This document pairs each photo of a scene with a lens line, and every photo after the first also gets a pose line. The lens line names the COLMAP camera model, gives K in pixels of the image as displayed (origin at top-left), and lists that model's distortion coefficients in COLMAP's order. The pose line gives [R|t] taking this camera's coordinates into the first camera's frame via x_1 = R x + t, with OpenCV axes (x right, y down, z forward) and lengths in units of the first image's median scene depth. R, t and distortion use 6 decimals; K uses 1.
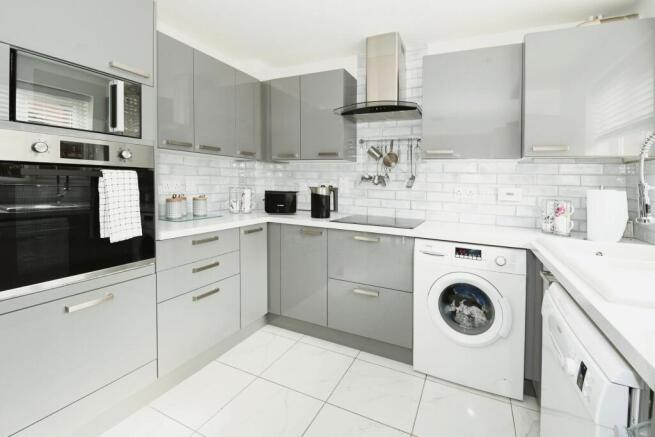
lens RADIAL K [[299.5, 0, 329.7], [0, 299.5, 192.2], [0, 0, 1]] dist [0.001447, 0.000127]
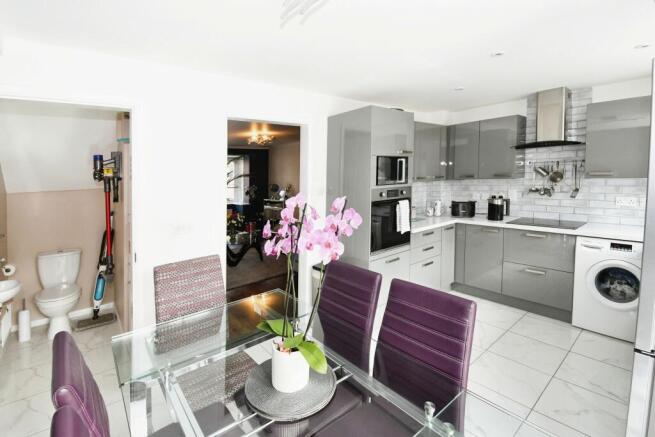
lens RADIAL K [[296.2, 0, 324.6], [0, 296.2, 215.7], [0, 0, 1]] dist [-0.000723, -0.015421]
pose [[0.904225, -0.000505, -0.427057, -0.169888], [0.041008, 0.995481, 0.085651, -0.091854], [0.425084, -0.094961, 0.900159, -0.630232]]
